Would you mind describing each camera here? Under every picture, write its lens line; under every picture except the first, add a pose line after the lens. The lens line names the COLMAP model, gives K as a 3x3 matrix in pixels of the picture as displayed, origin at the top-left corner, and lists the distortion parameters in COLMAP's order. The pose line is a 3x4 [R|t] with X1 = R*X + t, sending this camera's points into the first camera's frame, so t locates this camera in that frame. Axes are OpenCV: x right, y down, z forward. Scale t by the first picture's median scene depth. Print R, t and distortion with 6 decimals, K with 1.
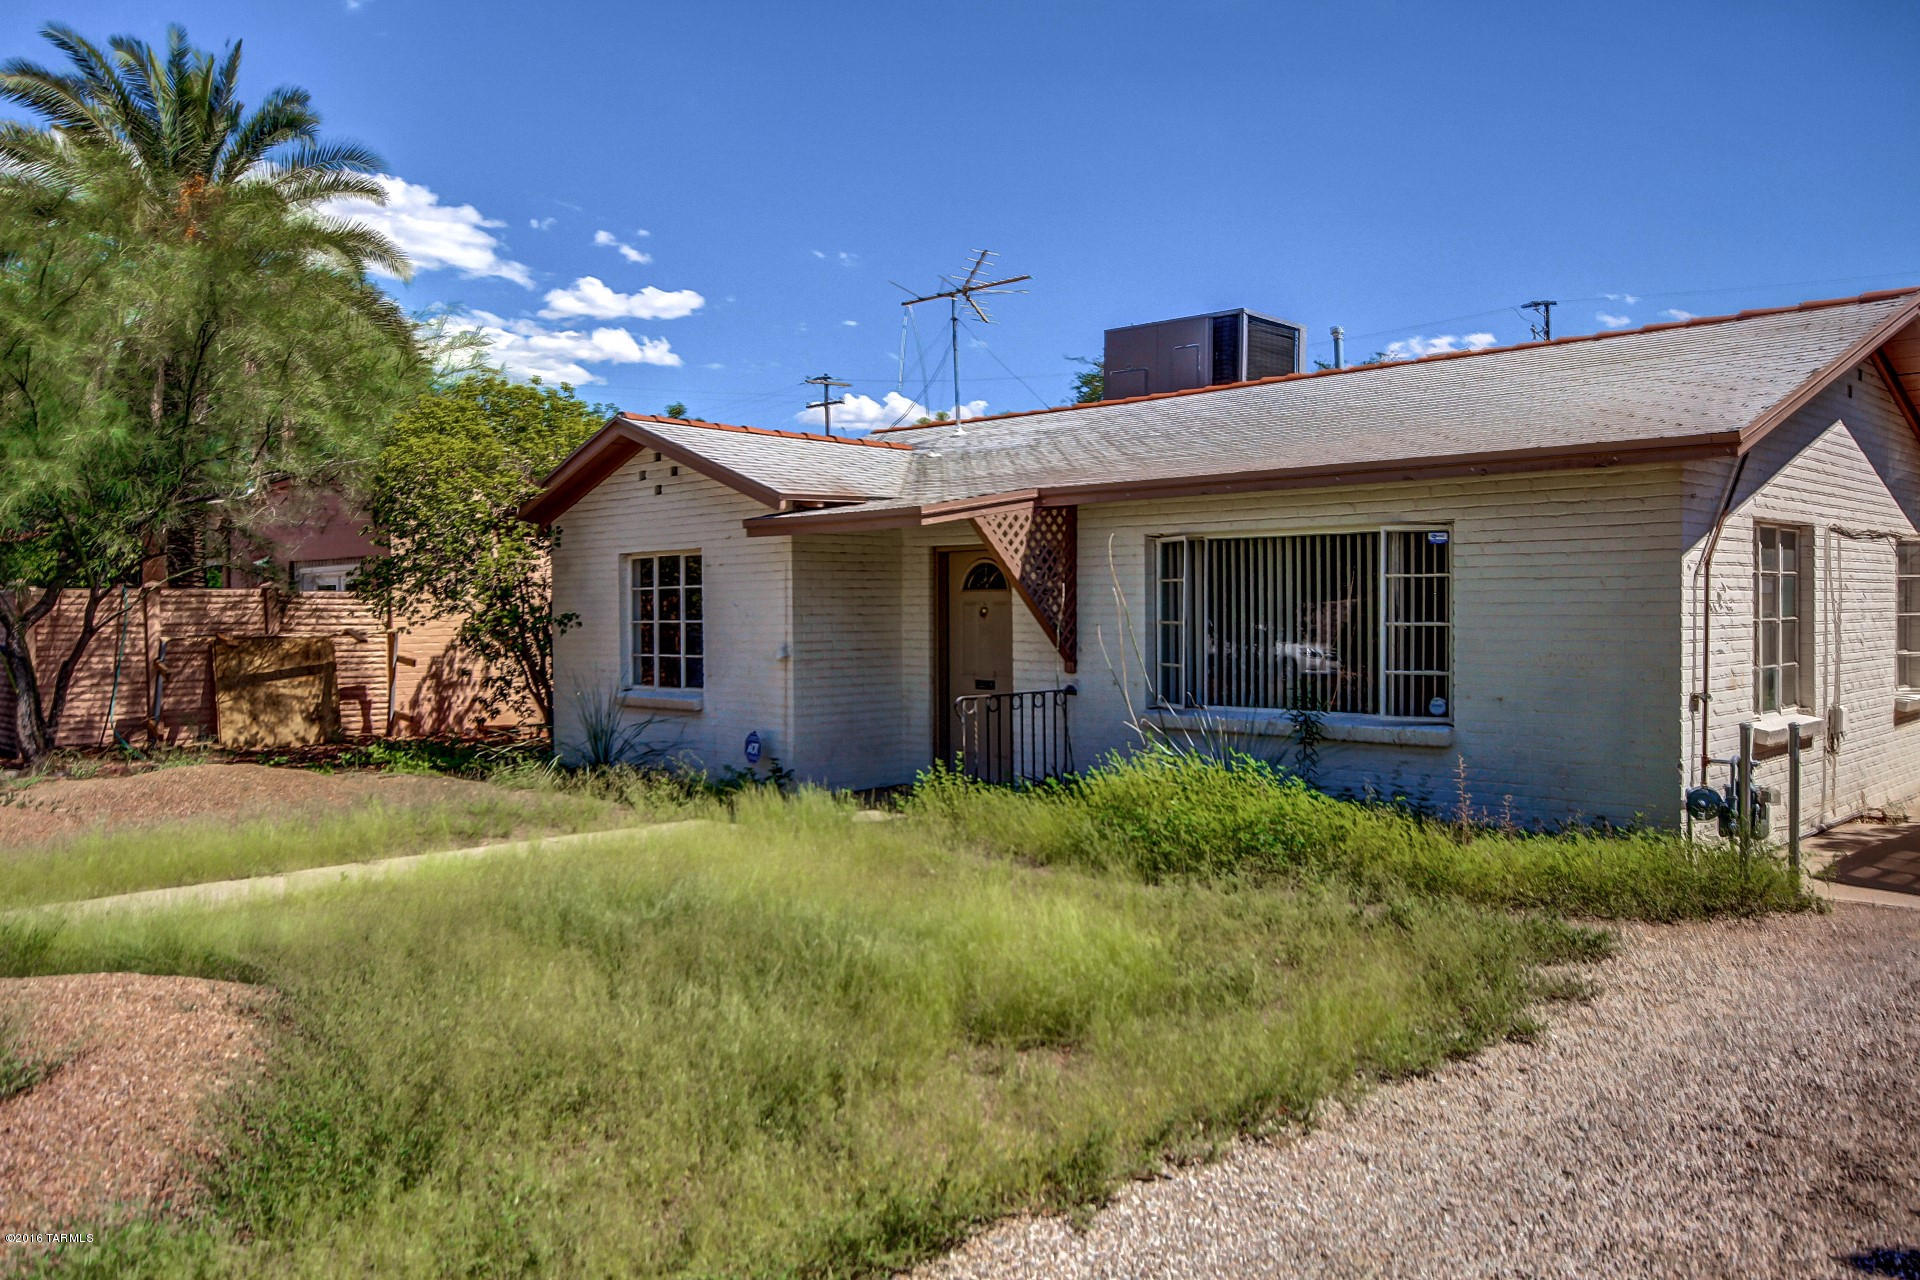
lens RADIAL K [[1402.1, 0, 964.3], [0, 1402.1, 639.2], [0, 0, 1]] dist [0.044200, 0.000252]
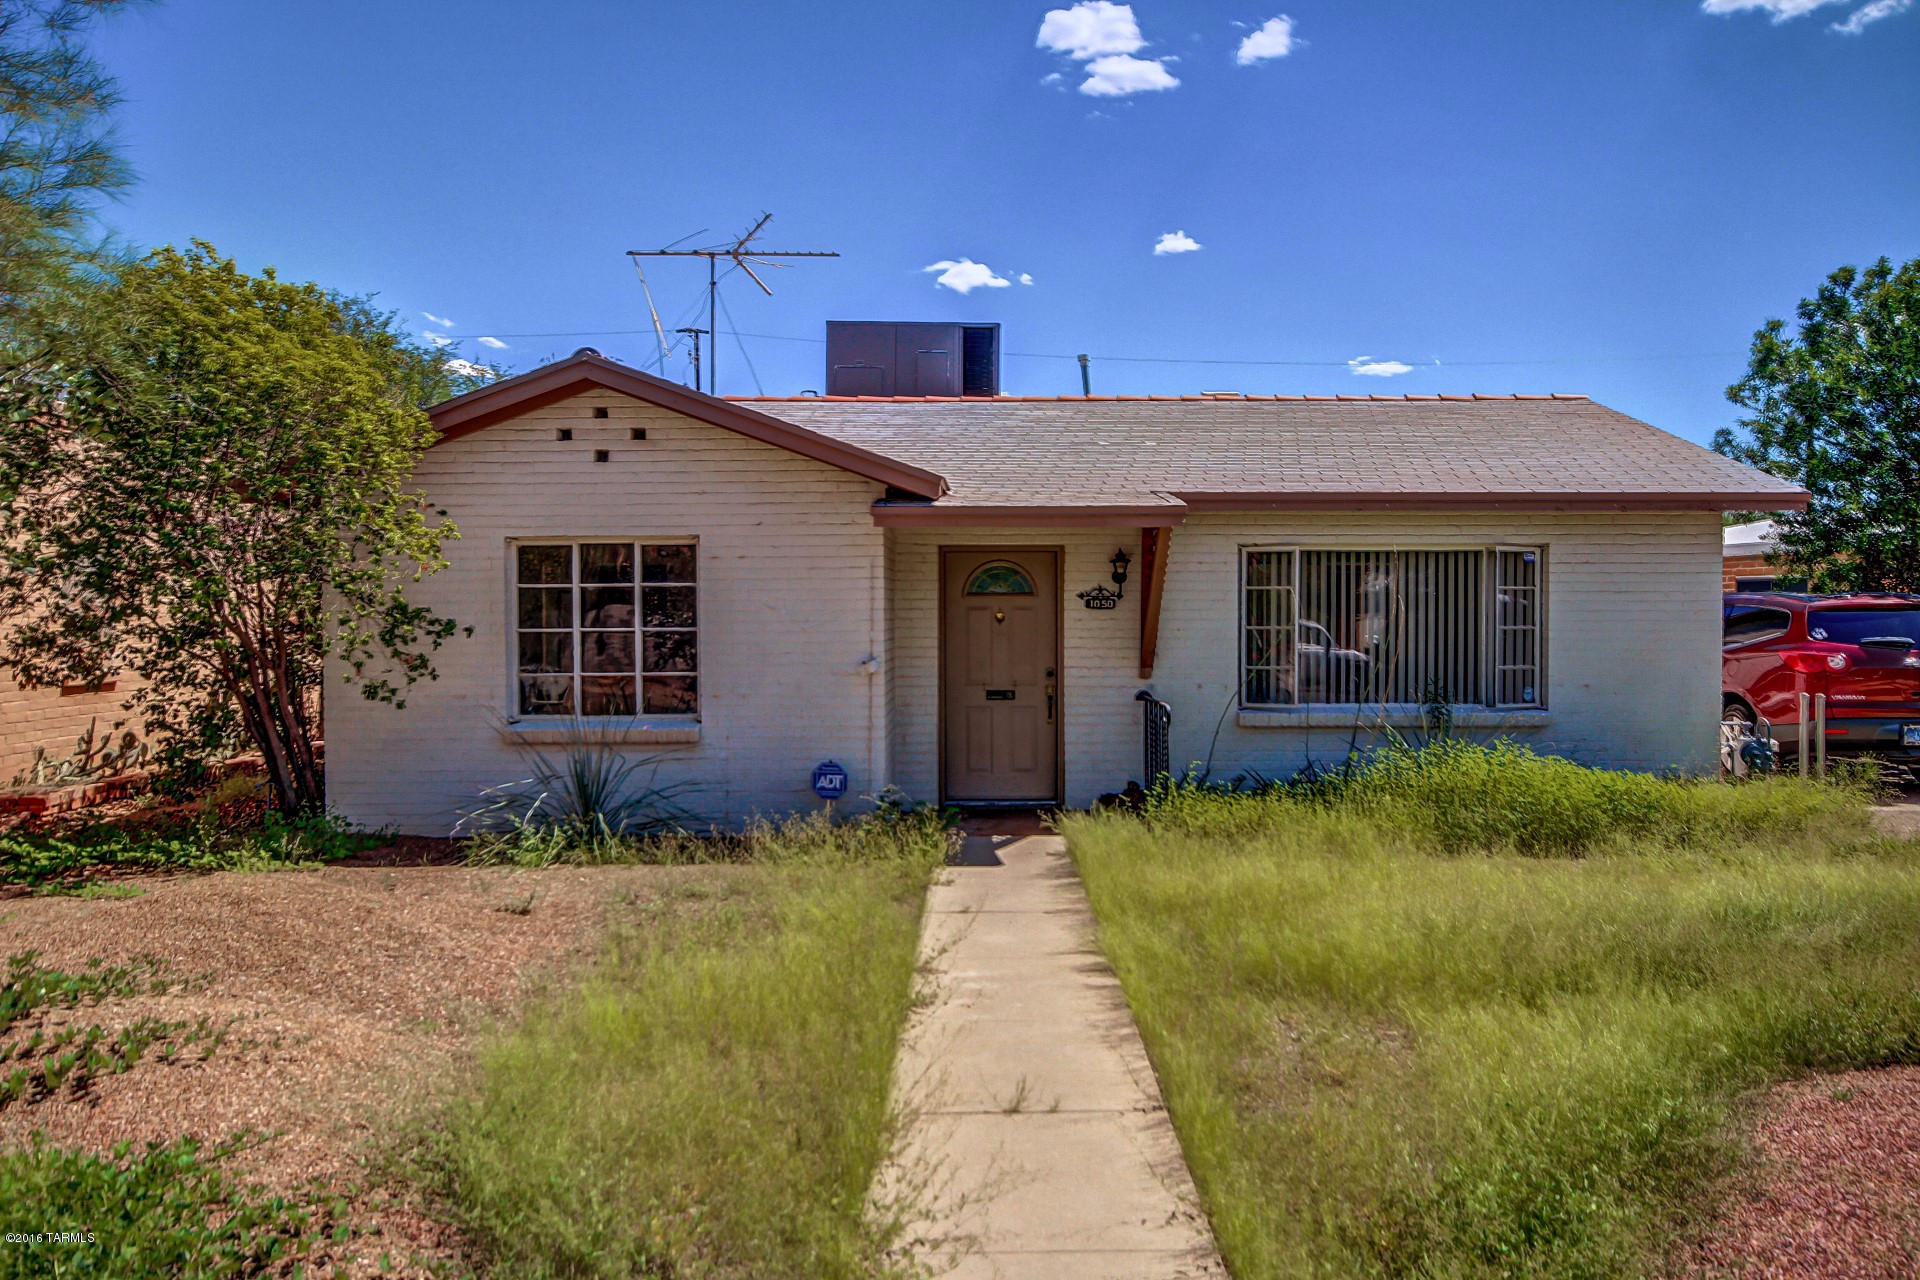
lens RADIAL K [[1402.1, 0, 961.7], [0, 1402.1, 635.3], [0, 0, 1]] dist [0.044200, 0.000252]
pose [[0.714006, -0.006960, 0.700105, -0.658860], [0.012981, 0.999910, -0.003297, -0.004552], [-0.700019, 0.011442, 0.714032, 0.345788]]
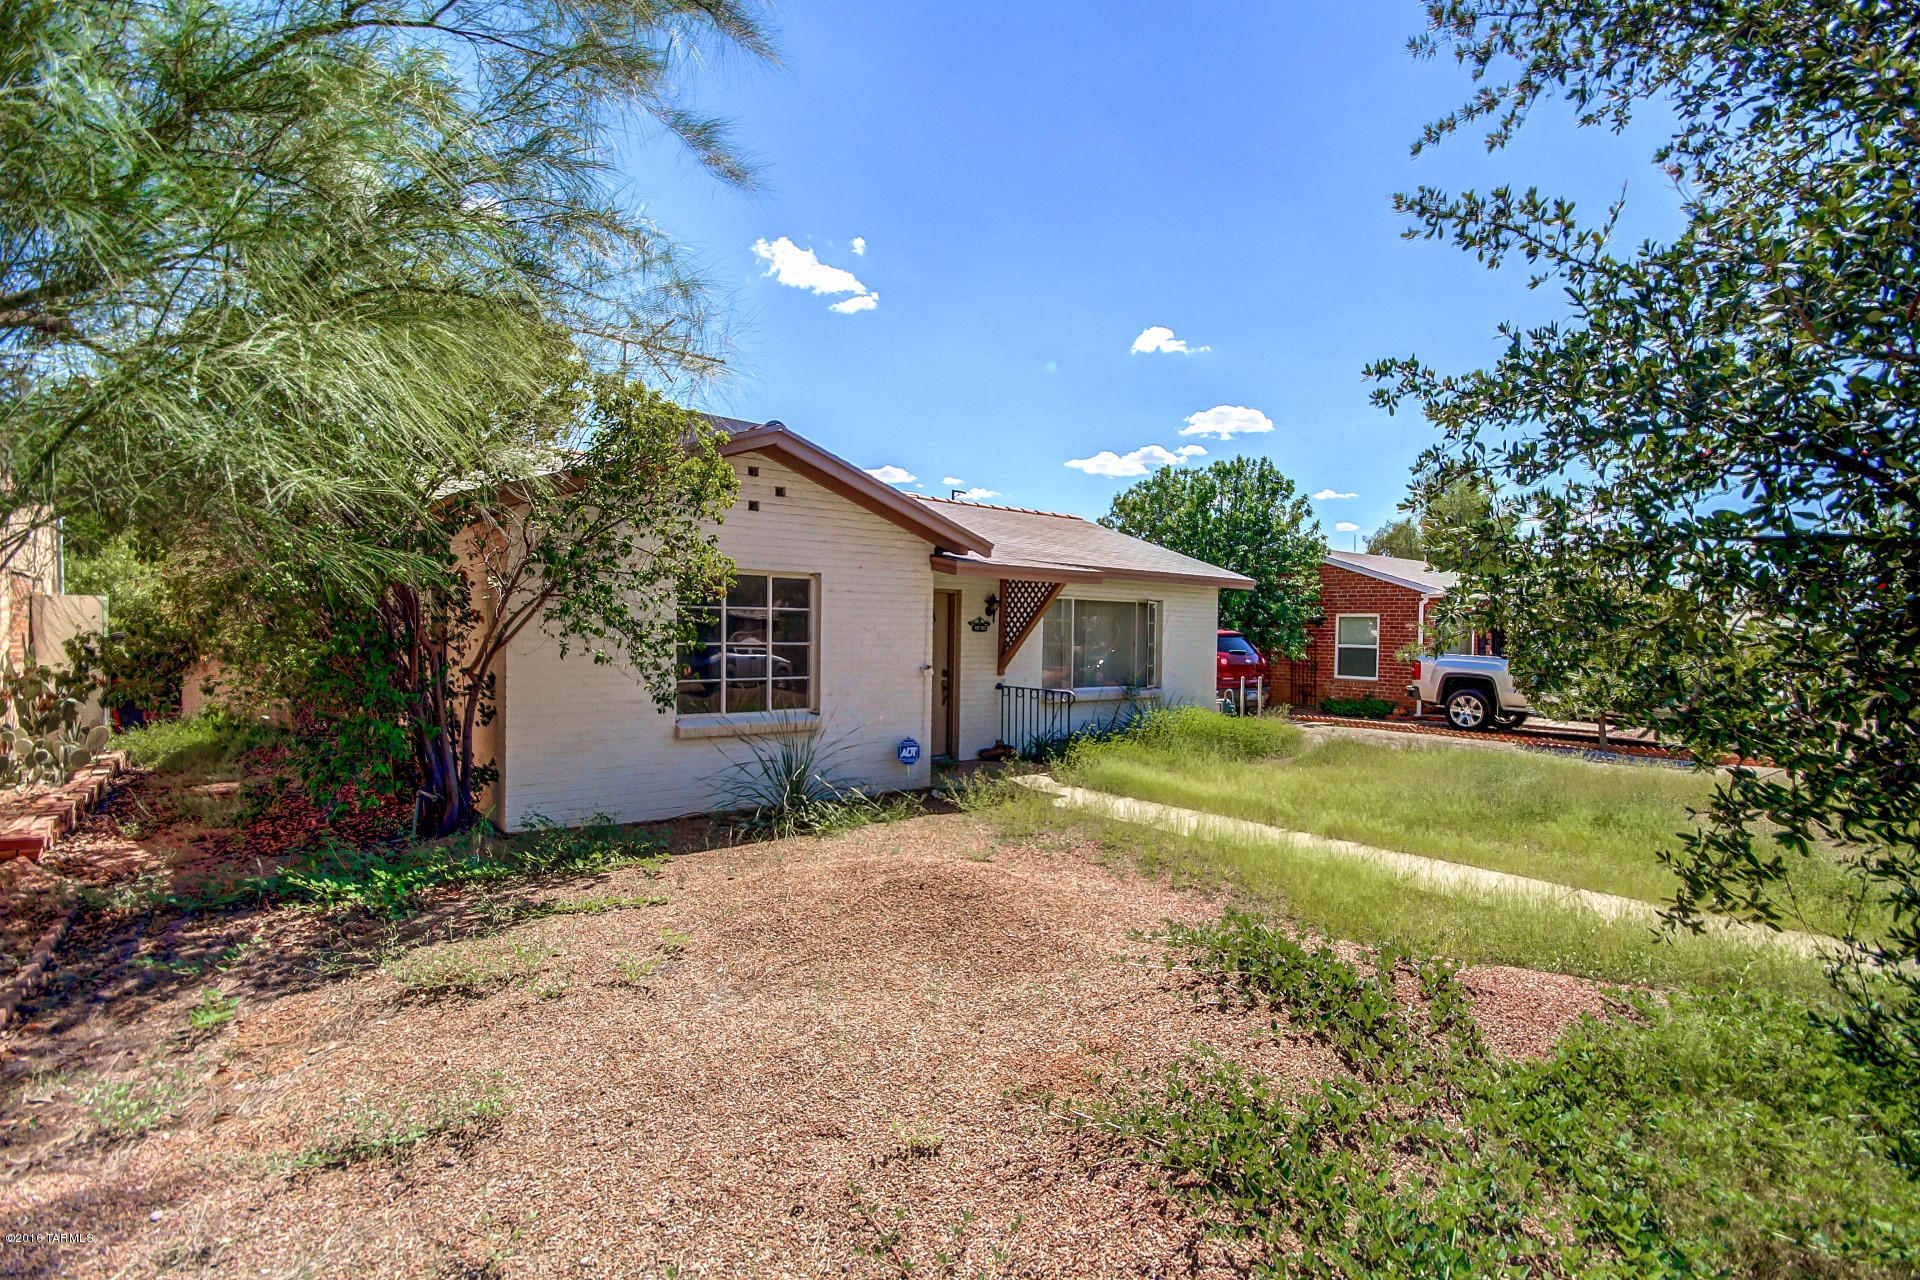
lens RADIAL K [[905.5, 0, 961.2], [0, 905.5, 636.8], [0, 0, 1]] dist [0.003223, 0.000059]
pose [[0.107304, 0.007377, 0.994199, -0.876432], [0.014314, 0.999857, -0.008964, -0.010294], [-0.994123, 0.015193, 0.107183, 0.855134]]
